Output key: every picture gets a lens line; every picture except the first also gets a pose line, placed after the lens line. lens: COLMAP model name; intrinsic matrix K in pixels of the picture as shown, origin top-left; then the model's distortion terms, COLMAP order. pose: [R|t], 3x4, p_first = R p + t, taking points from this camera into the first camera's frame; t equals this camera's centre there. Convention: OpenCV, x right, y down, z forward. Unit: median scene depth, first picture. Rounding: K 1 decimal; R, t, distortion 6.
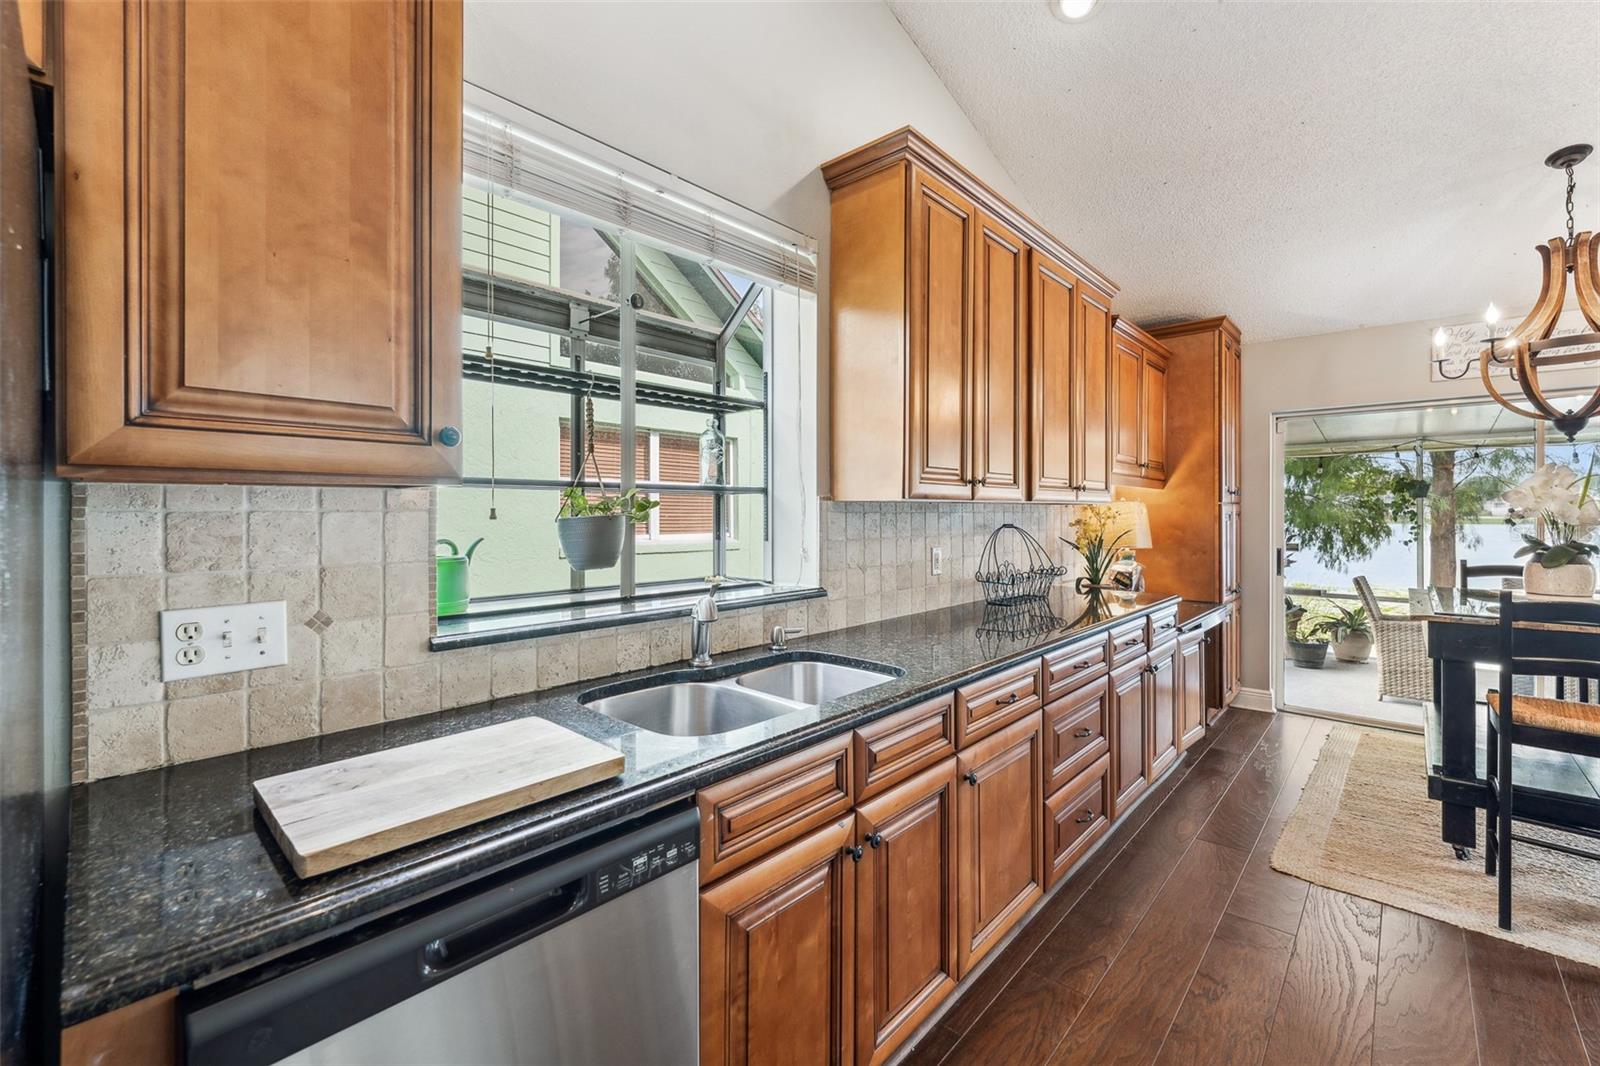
lens RADIAL K [[666.7, 0, 802.3], [0, 666.7, 516.0], [0, 0, 1]] dist [0.000210, -0.000113]
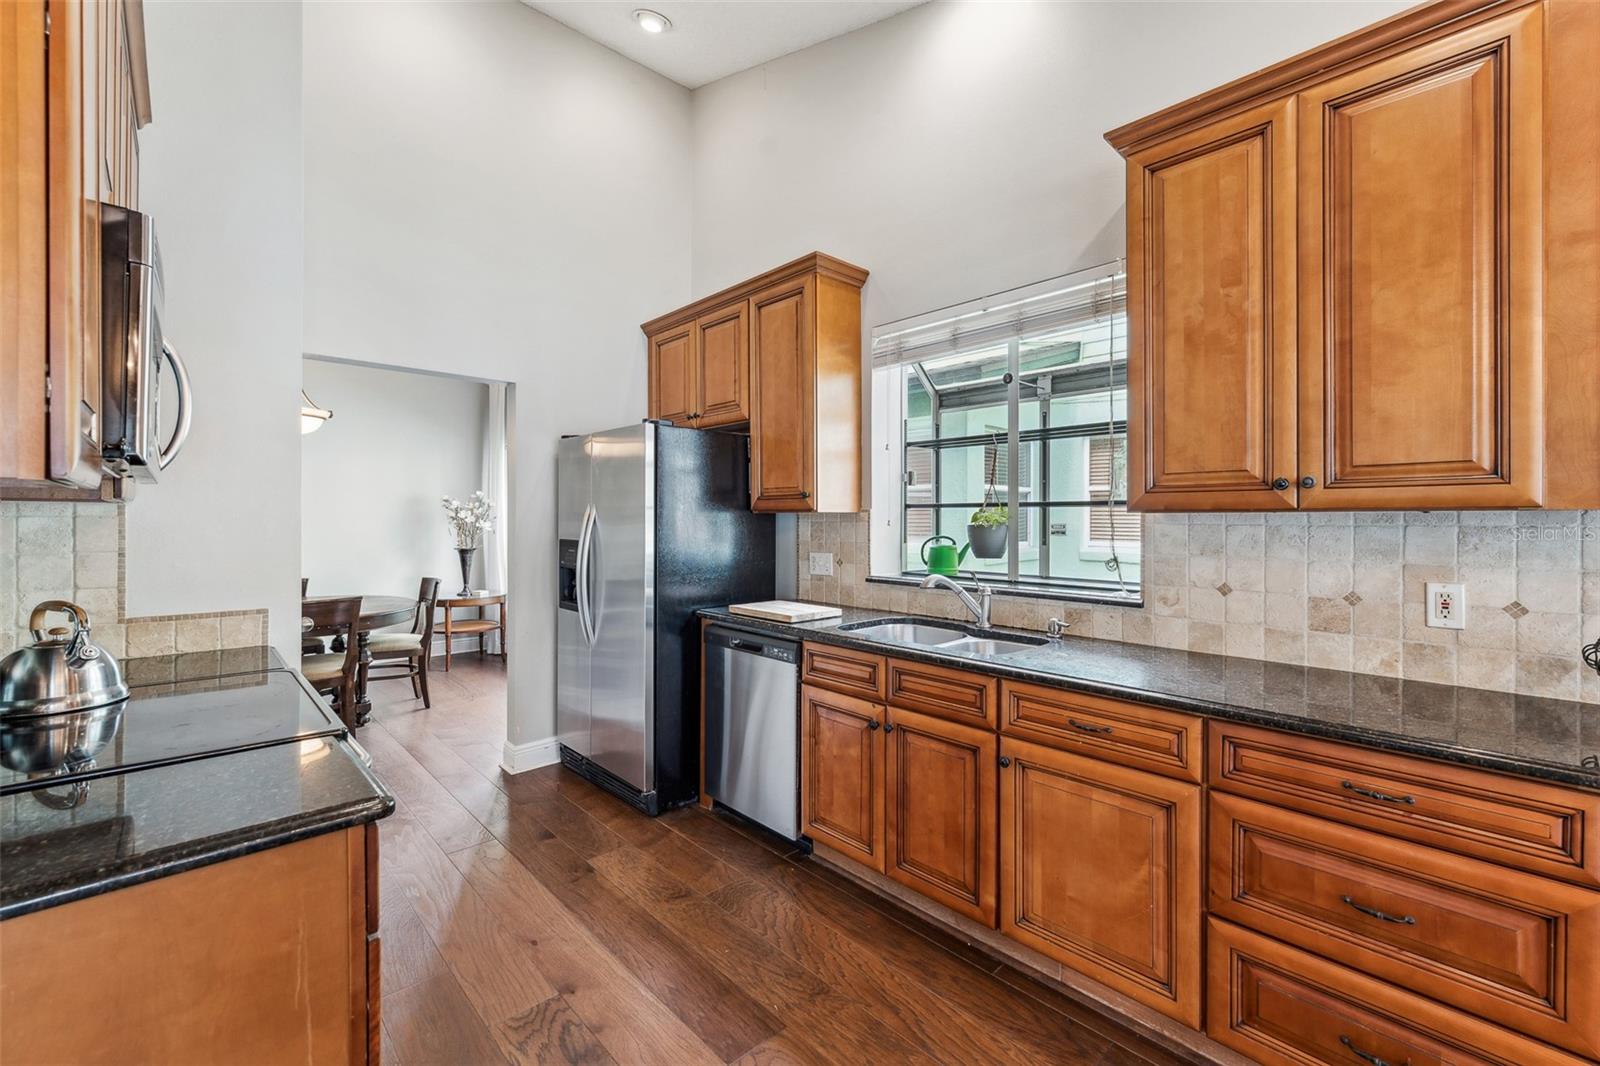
lens RADIAL K [[656.5, 0, 795.8], [0, 656.5, 520.6], [0, 0, 1]] dist [-0.000755, 0.000147]
pose [[-0.078914, 0.007701, -0.996852, 1.021237], [-0.003488, 0.999962, 0.008001, -0.017068], [0.996875, 0.004109, -0.078884, 0.539146]]
